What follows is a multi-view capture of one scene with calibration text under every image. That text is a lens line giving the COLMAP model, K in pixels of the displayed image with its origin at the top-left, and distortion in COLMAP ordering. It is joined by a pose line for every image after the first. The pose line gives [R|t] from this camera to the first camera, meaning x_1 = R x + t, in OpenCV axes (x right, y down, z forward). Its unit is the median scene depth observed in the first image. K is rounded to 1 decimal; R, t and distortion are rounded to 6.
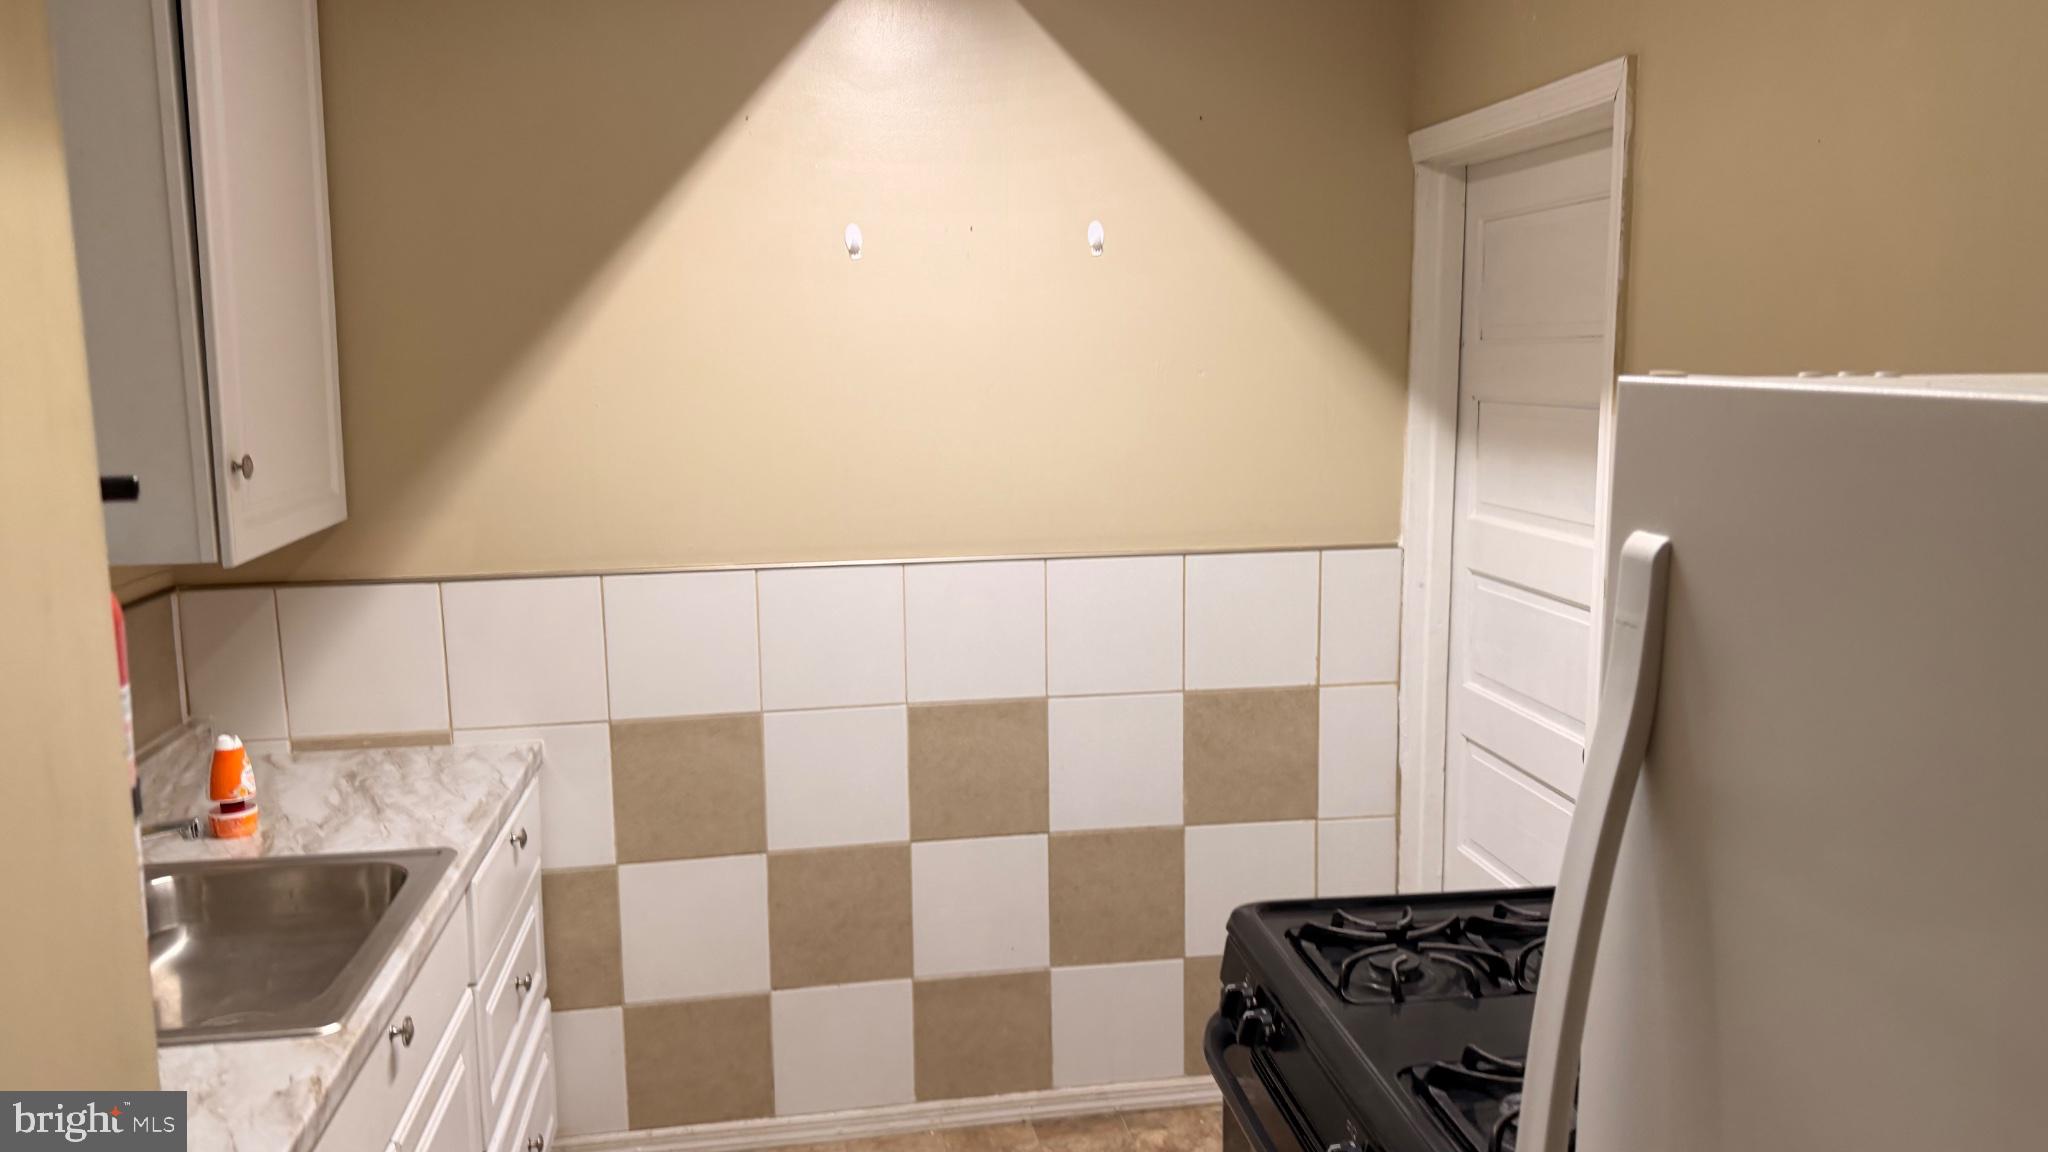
lens RADIAL K [[1458.8, 0, 1038.4], [0, 1458.8, 542.3], [0, 0, 1]] dist [0.048410, -0.097337]
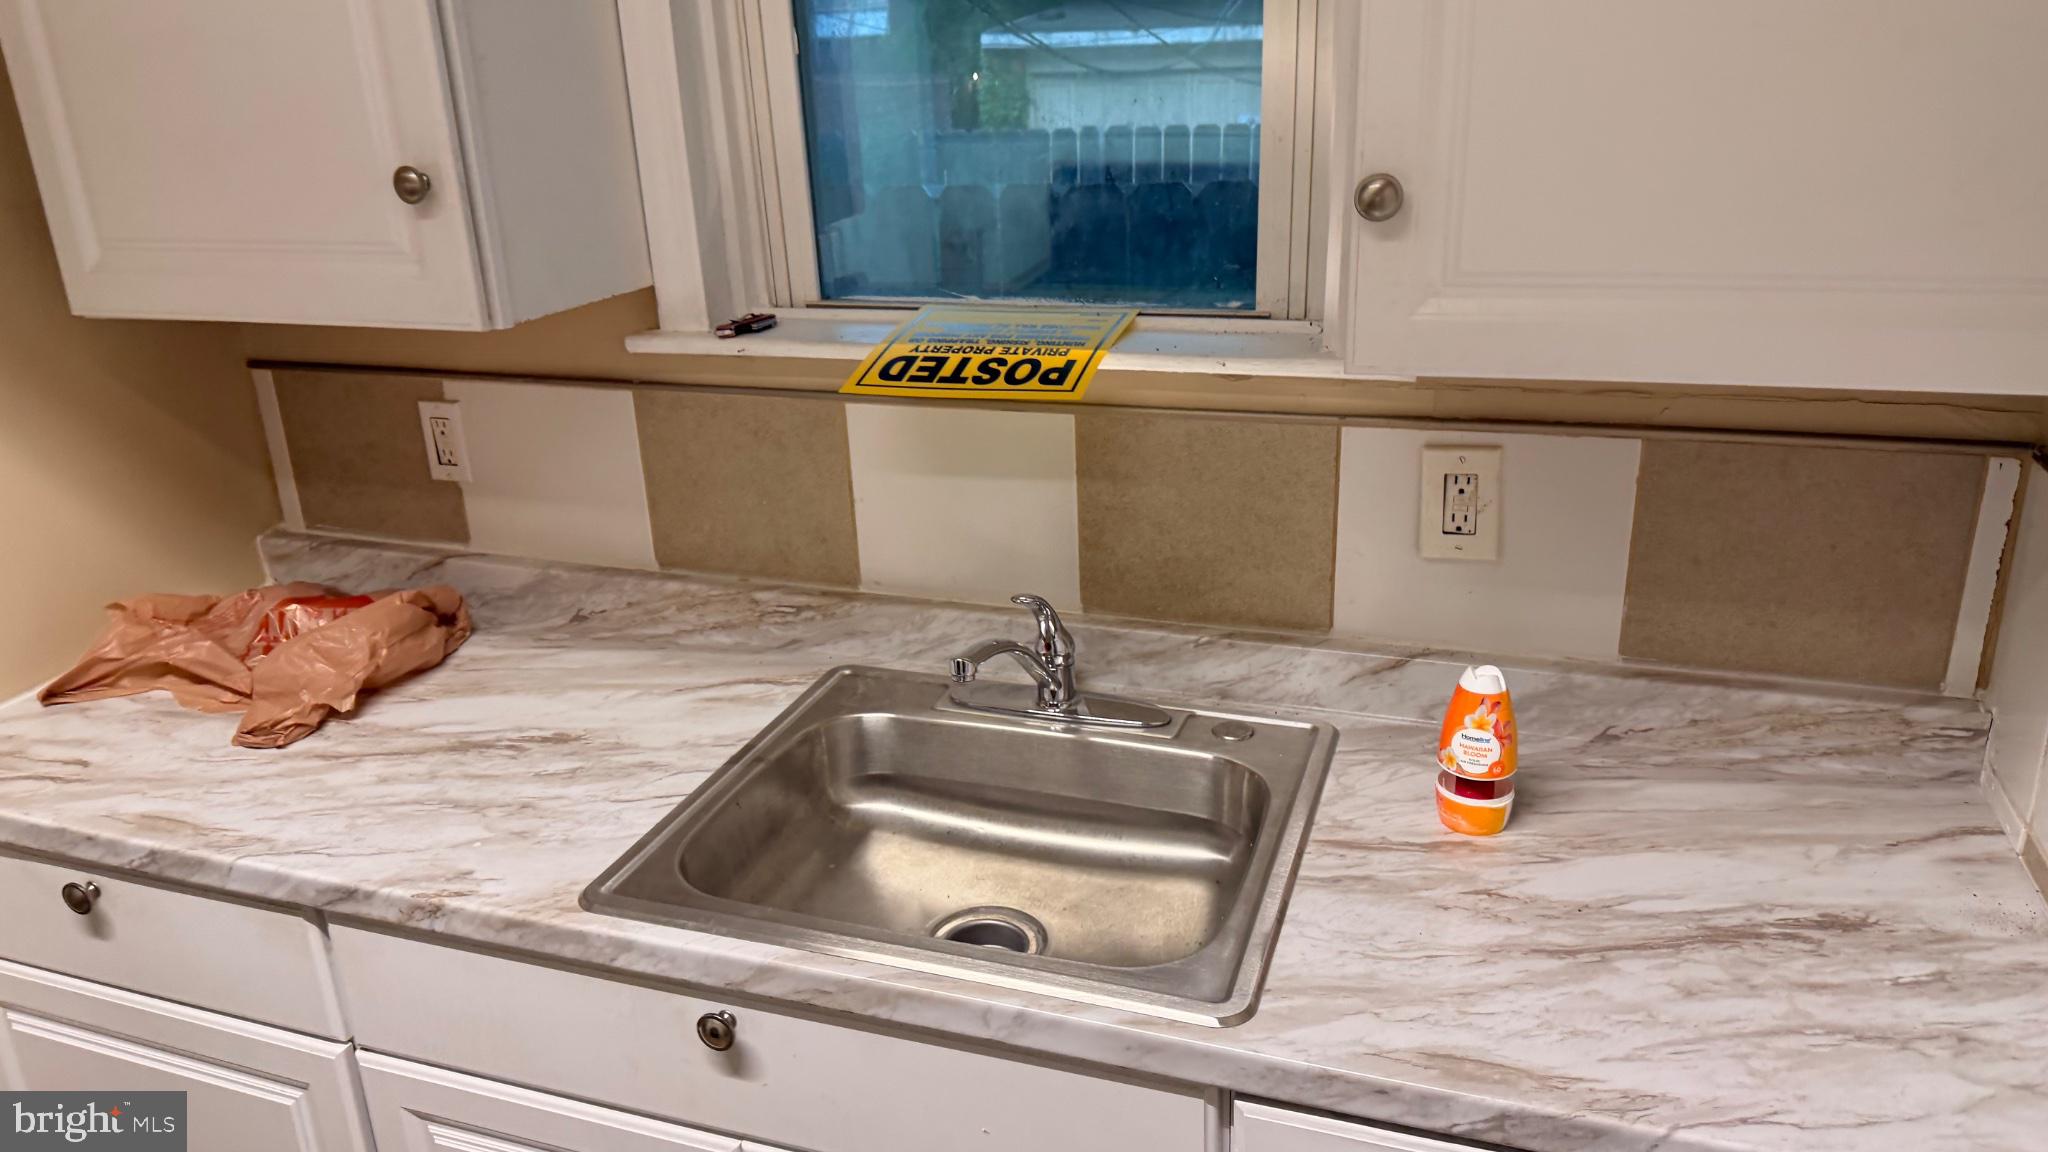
lens RADIAL K [[1453.1, 0, 1032.0], [0, 1453.1, 562.3], [0, 0, 1]] dist [0.154289, -0.267900]
pose [[-0.479213, 0.329382, -0.813549, -0.000576], [-0.078348, 0.907158, 0.413432, -0.122627], [0.874195, 0.261863, -0.408915, 0.962199]]
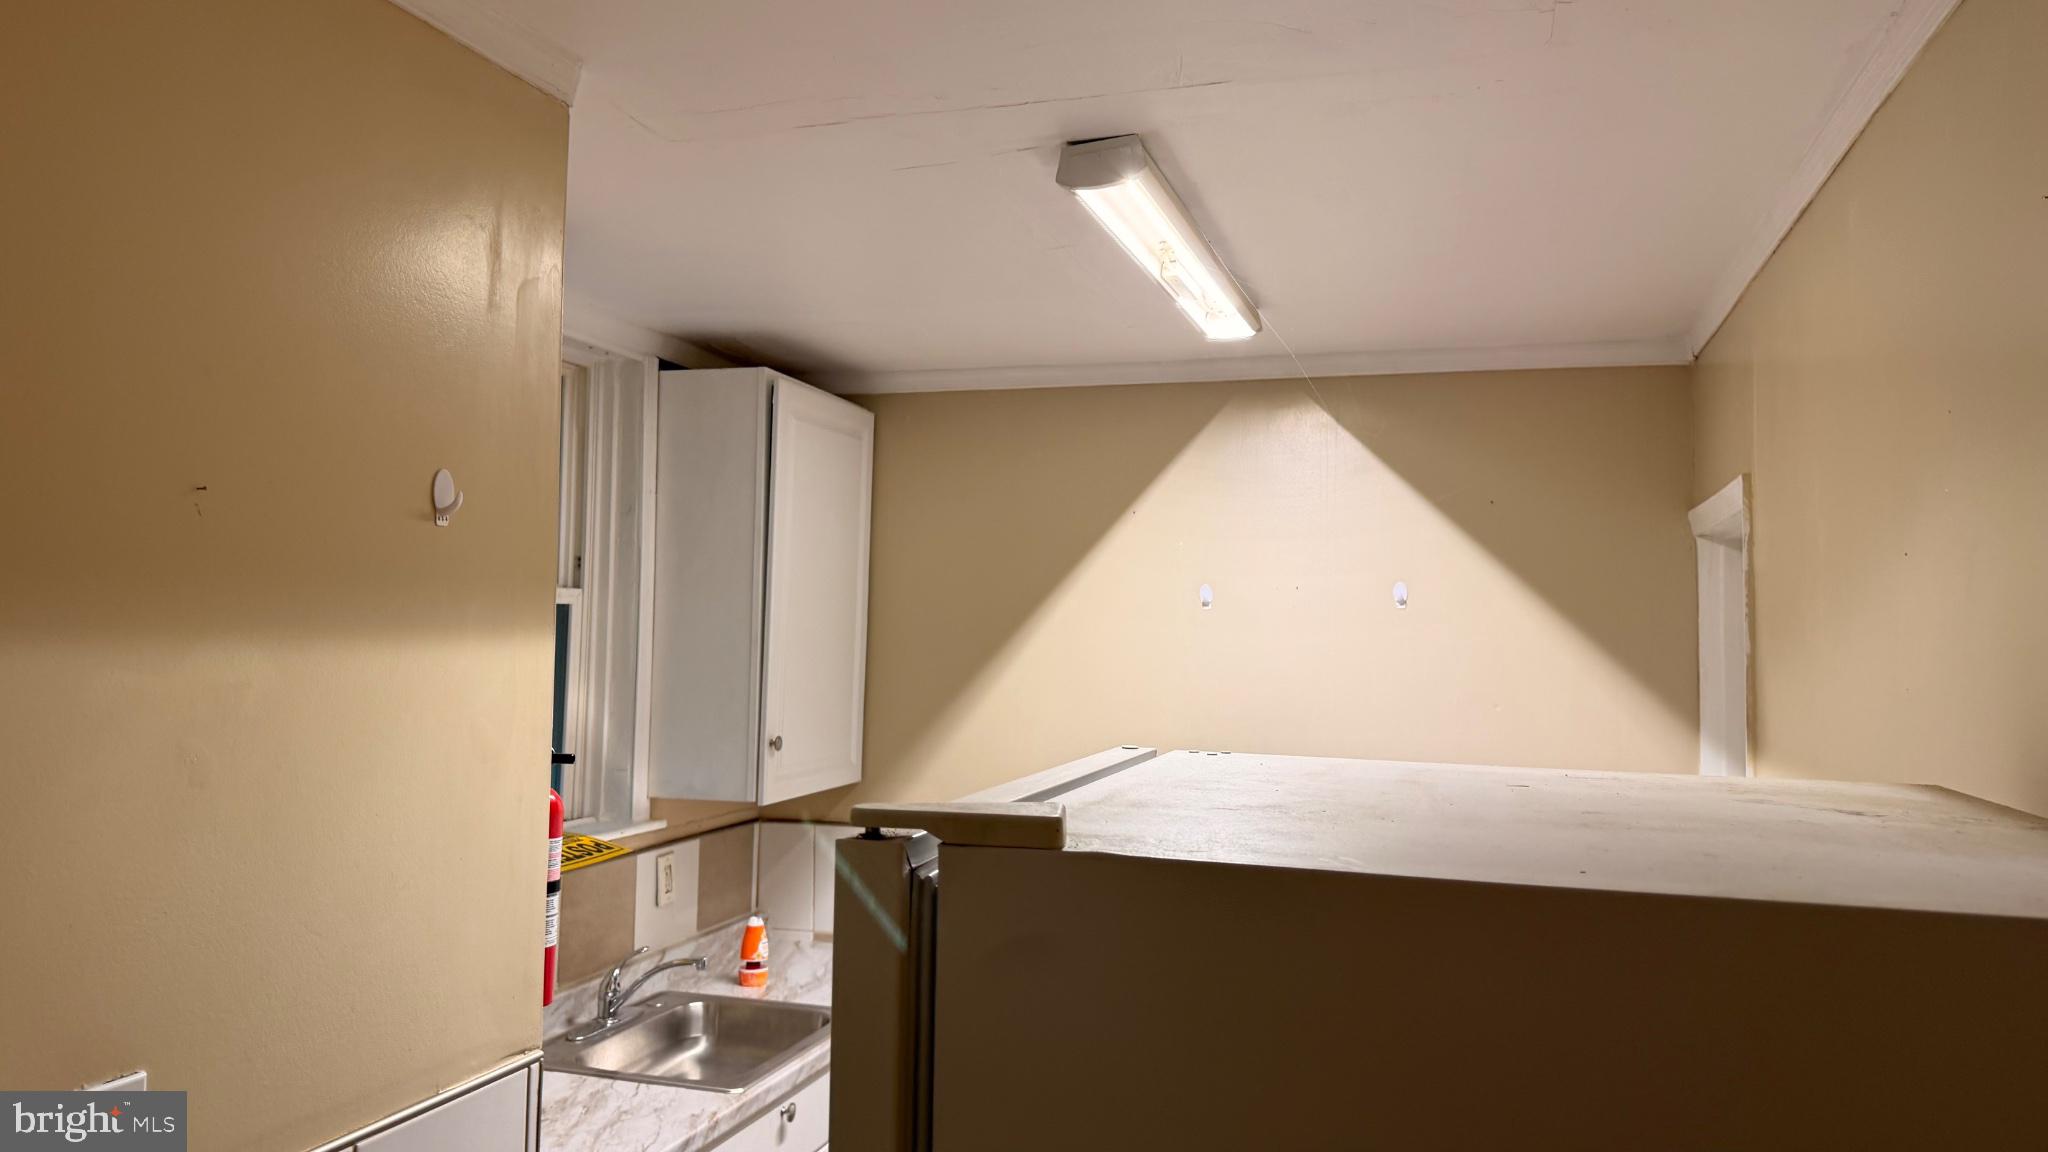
lens RADIAL K [[1454.5, 0, 1033.8], [0, 1454.5, 531.3], [0, 0, 1]] dist [0.084019, -0.122675]
pose [[0.897103, -0.006258, -0.441777, 0.358921], [-0.084037, 0.979229, -0.184522, -0.006123], [0.433756, 0.202661, 0.877943, -0.285881]]
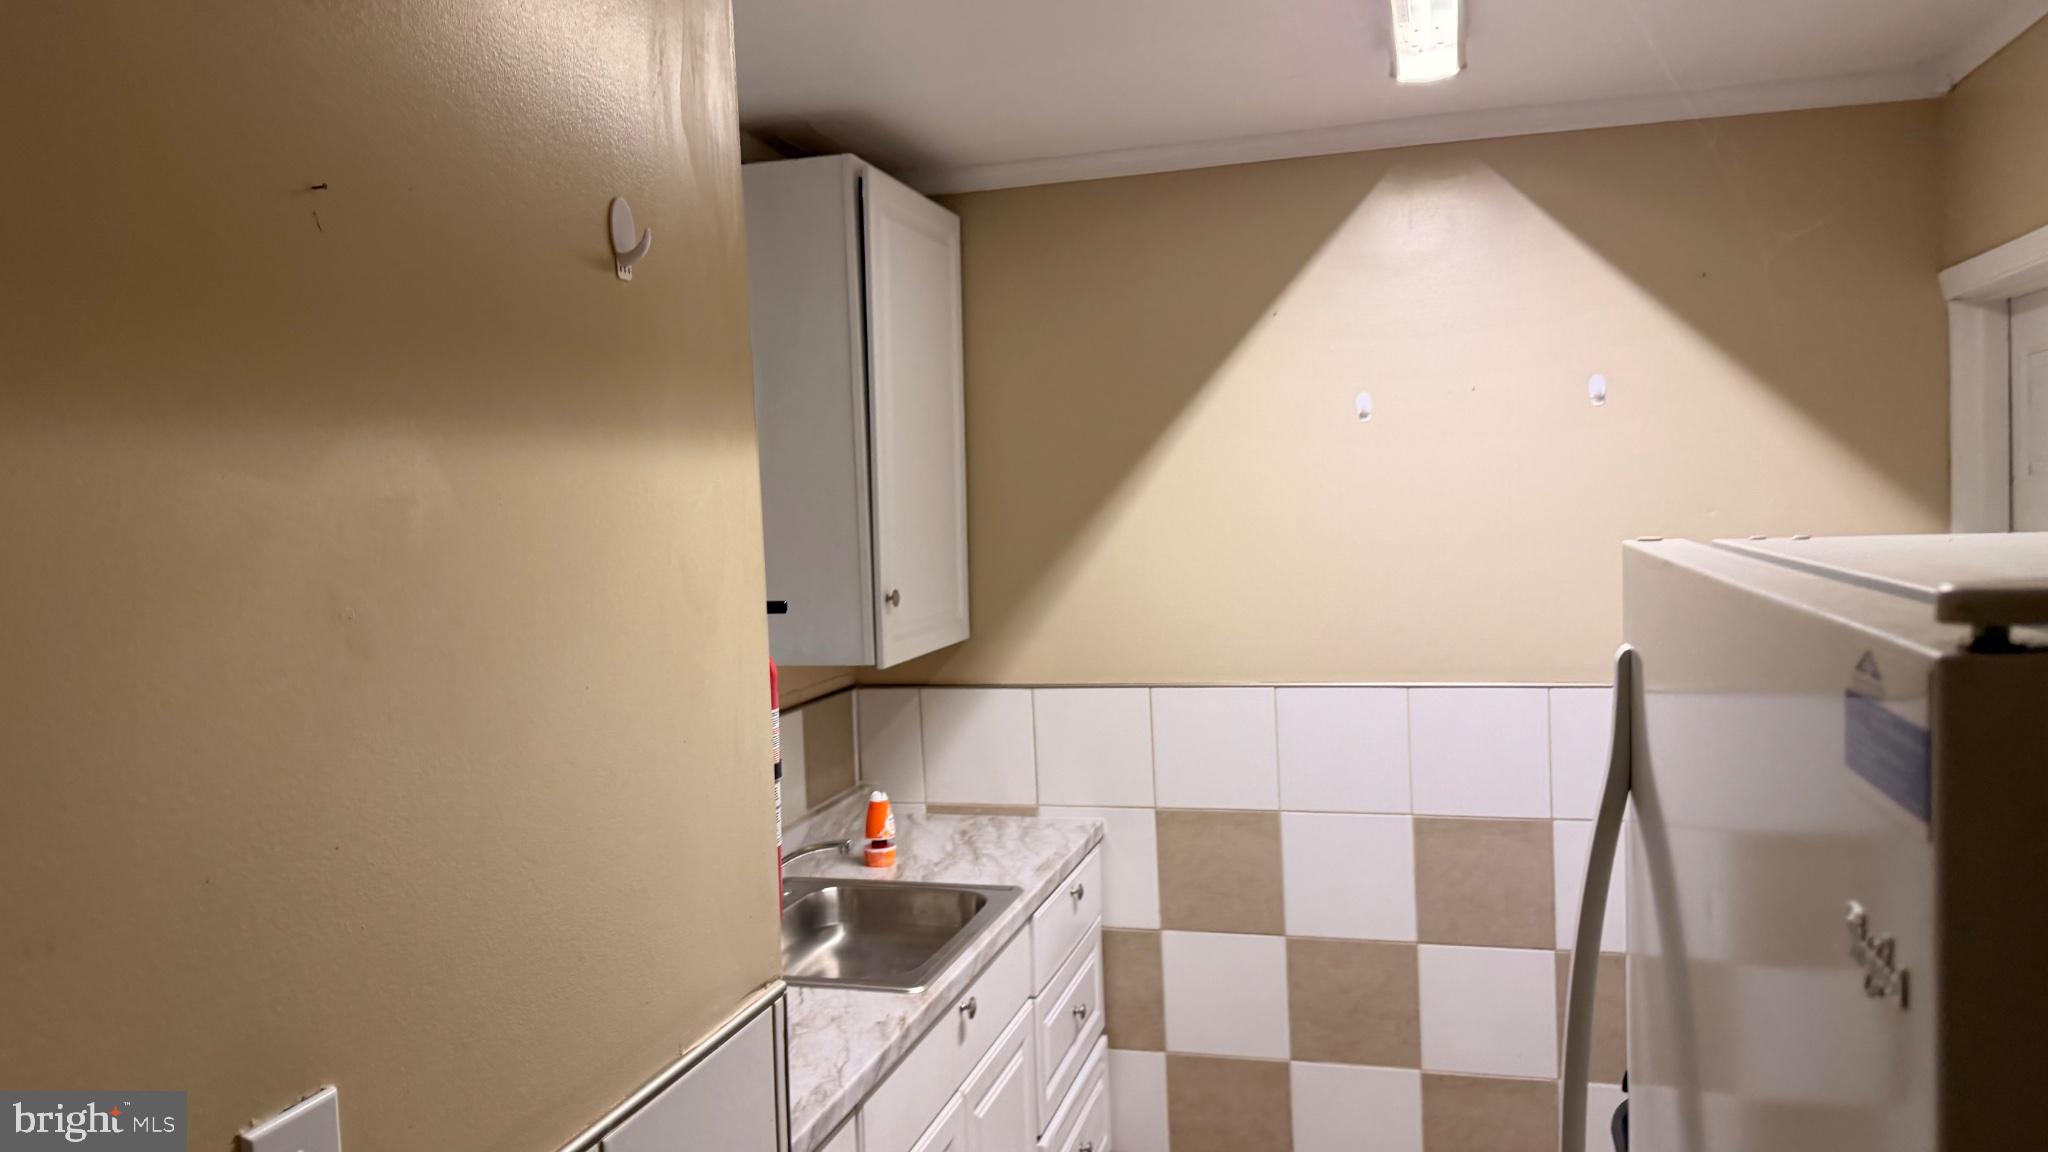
lens RADIAL K [[1453.1, 0, 1032.0], [0, 1453.1, 562.3], [0, 0, 1]] dist [0.154289, -0.267900]
pose [[0.906237, -0.004021, -0.422750, 0.146919], [-0.029057, 0.996998, -0.071771, 0.009428], [0.421770, 0.077325, 0.903400, -0.182764]]
